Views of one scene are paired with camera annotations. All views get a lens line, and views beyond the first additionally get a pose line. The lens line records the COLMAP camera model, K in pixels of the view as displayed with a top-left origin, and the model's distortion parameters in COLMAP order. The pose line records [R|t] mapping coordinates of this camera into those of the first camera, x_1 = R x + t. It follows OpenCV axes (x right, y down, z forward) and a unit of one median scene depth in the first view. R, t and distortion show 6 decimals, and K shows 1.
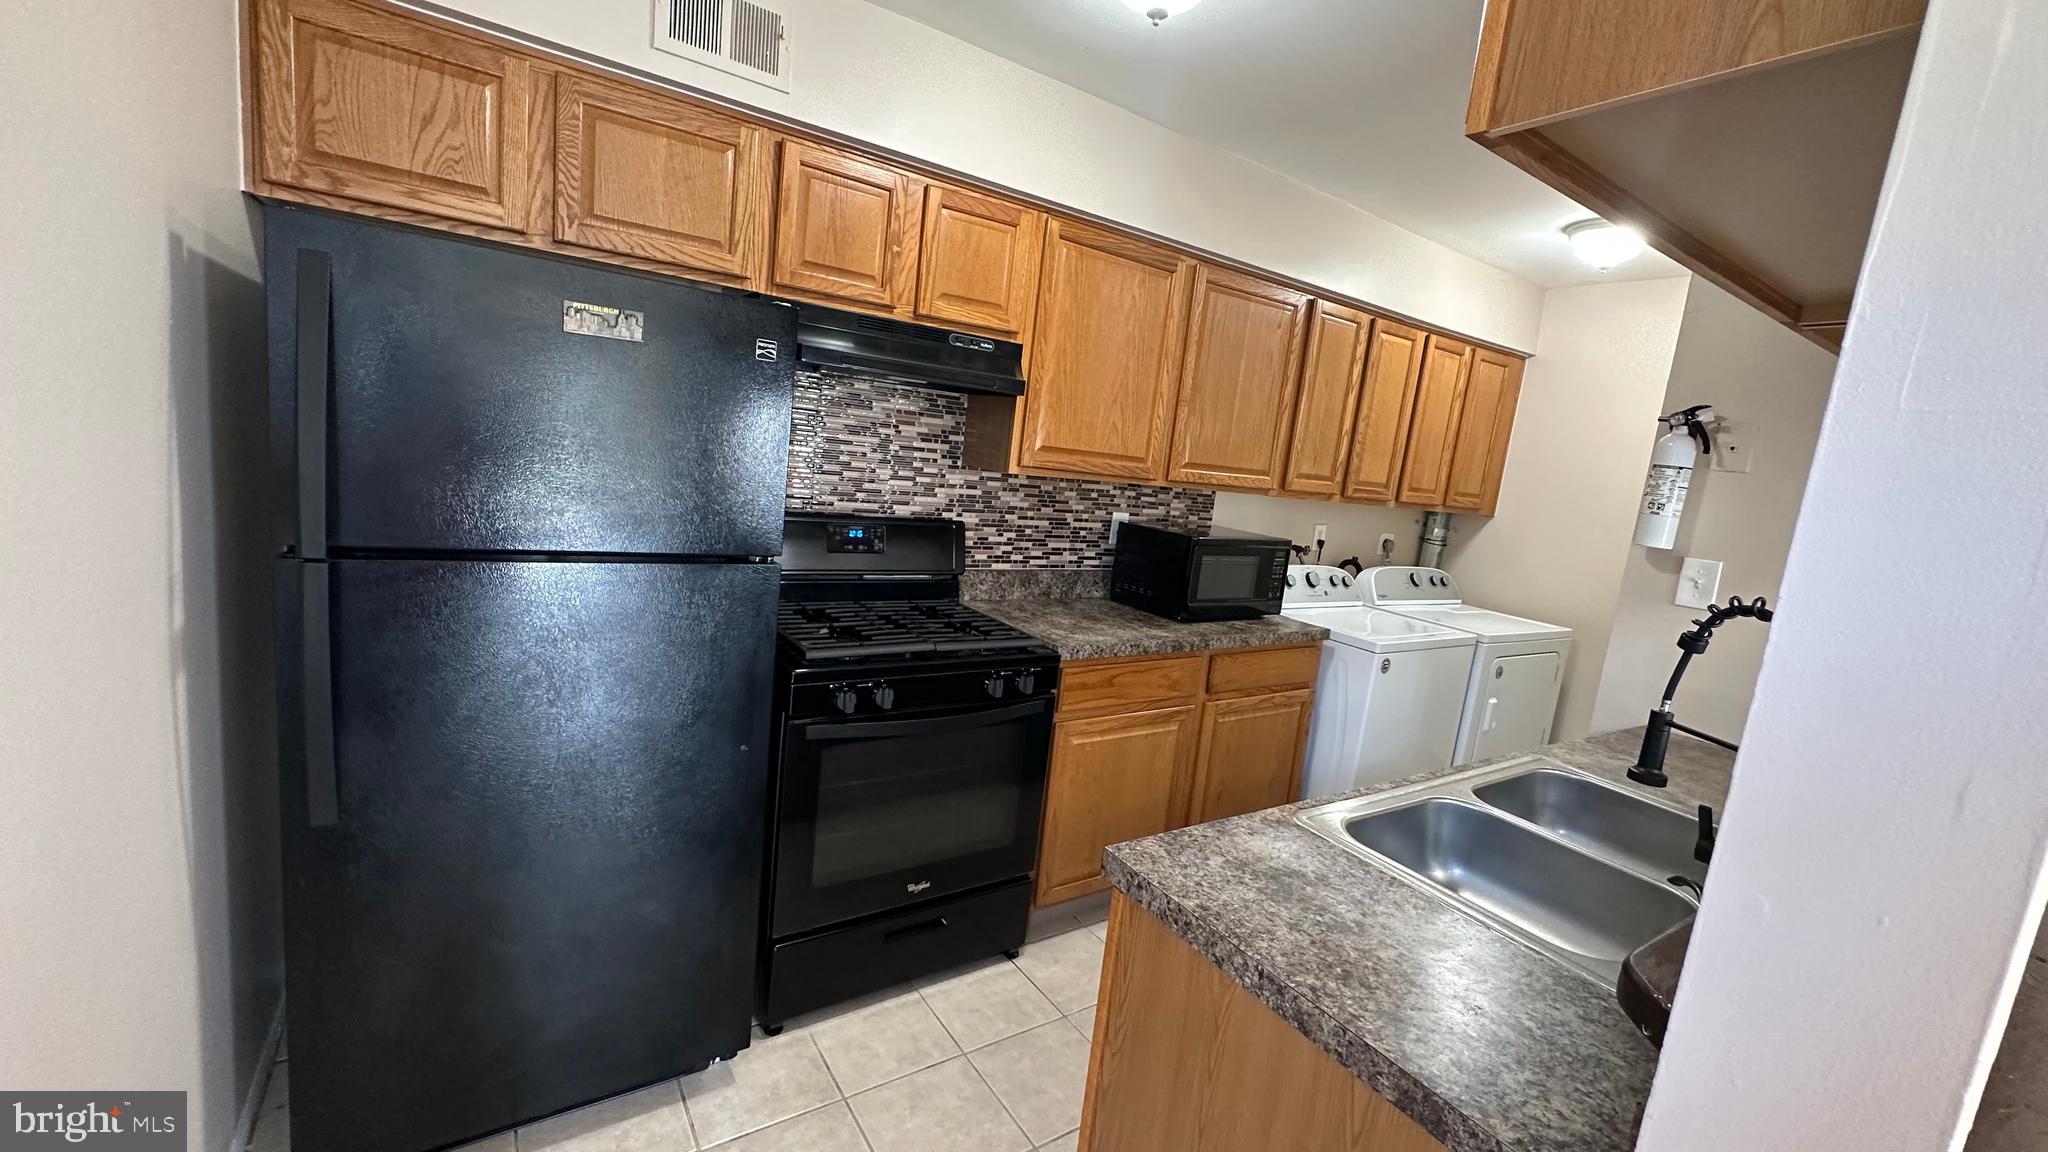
lens RADIAL K [[818.3, 0, 1021.2], [0, 818.3, 573.6], [0, 0, 1]] dist [-0.006478, 0.001736]
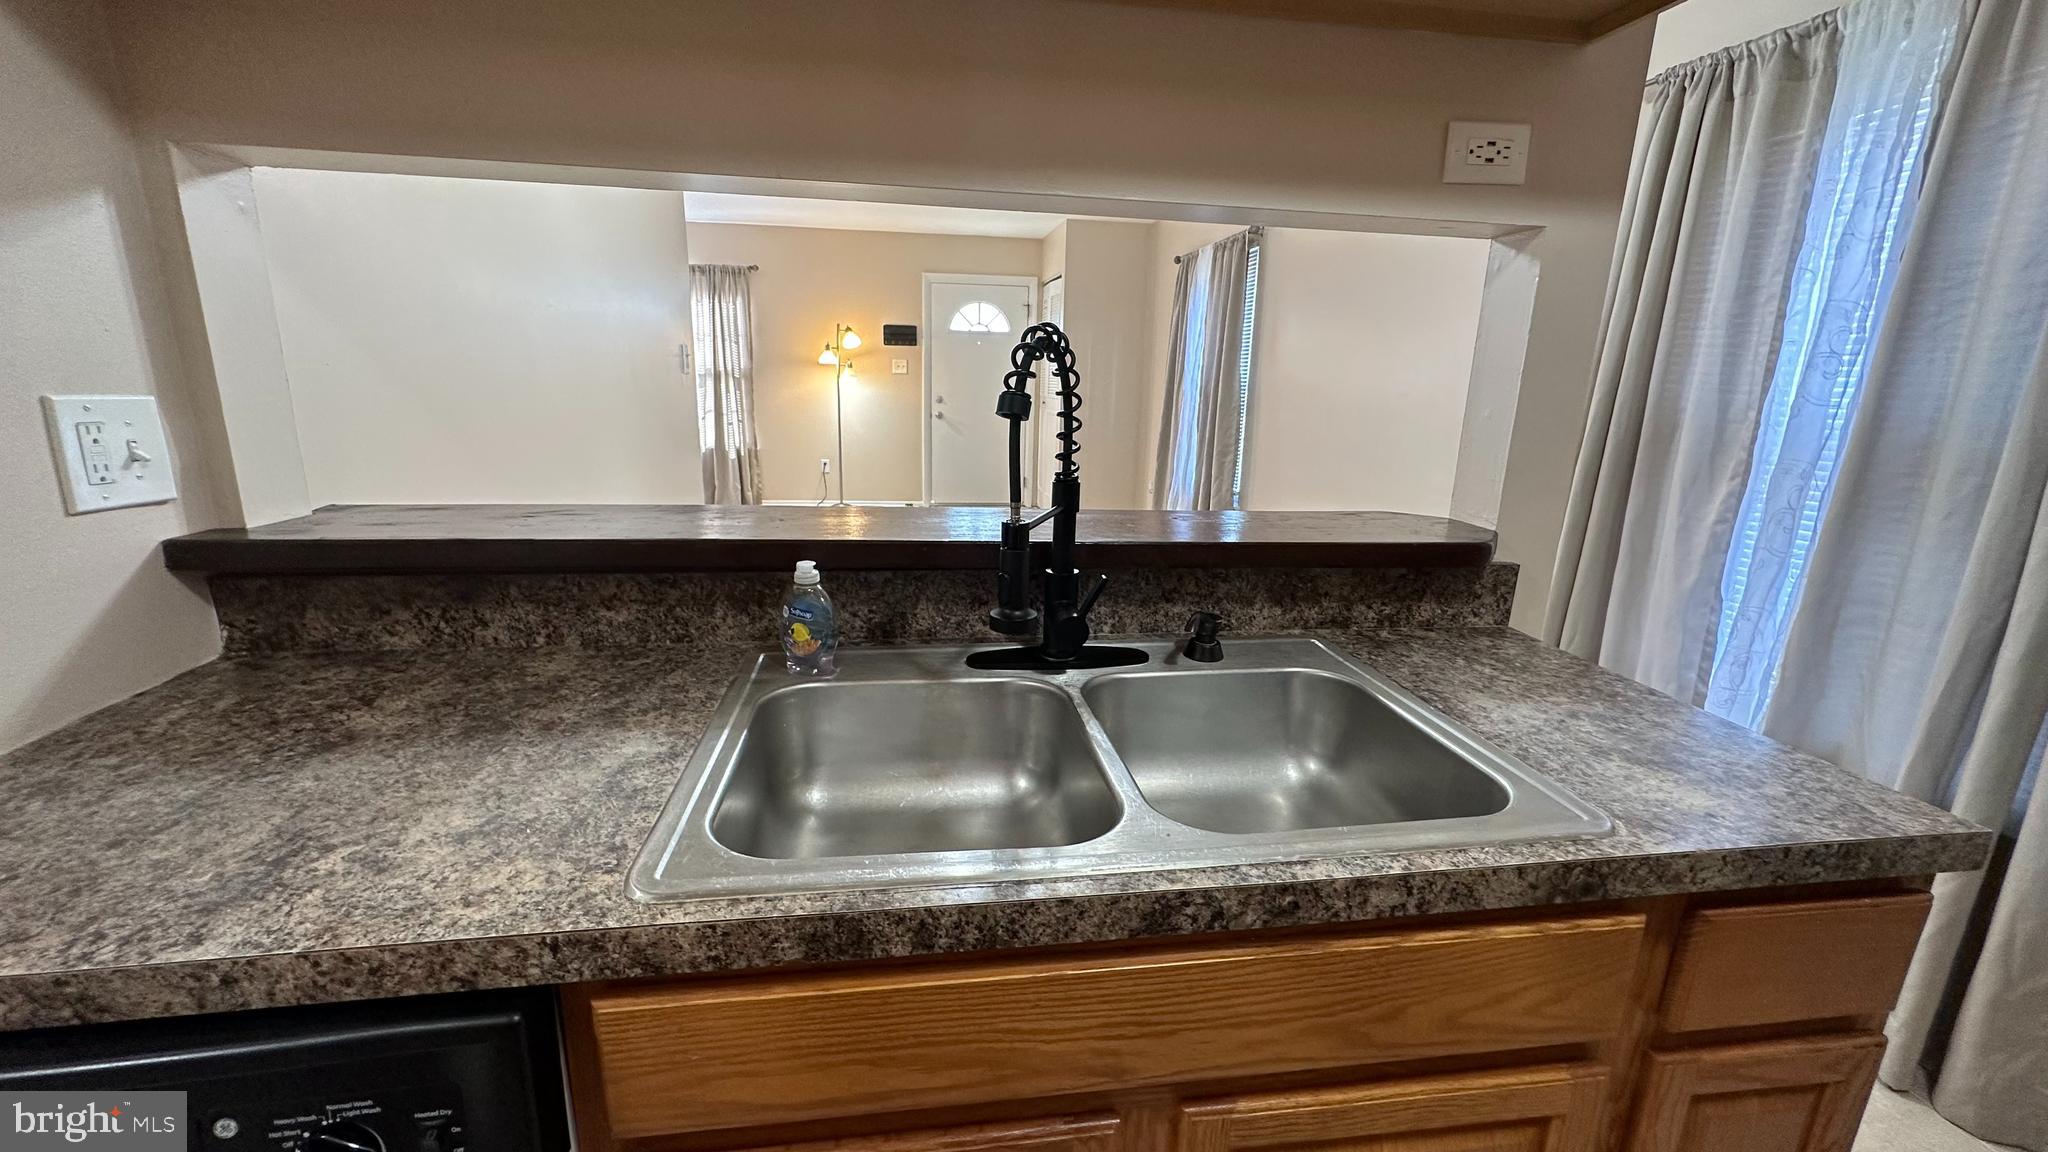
lens RADIAL K [[818.3, 0, 1021.3], [0, 818.3, 575.2], [0, 0, 1]] dist [-0.006478, 0.001736]
pose [[-0.898006, -0.230553, 0.374739, 0.227312], [-0.058691, 0.906873, 0.417298, -0.029803], [-0.436050, 0.352742, -0.827909, 0.678751]]
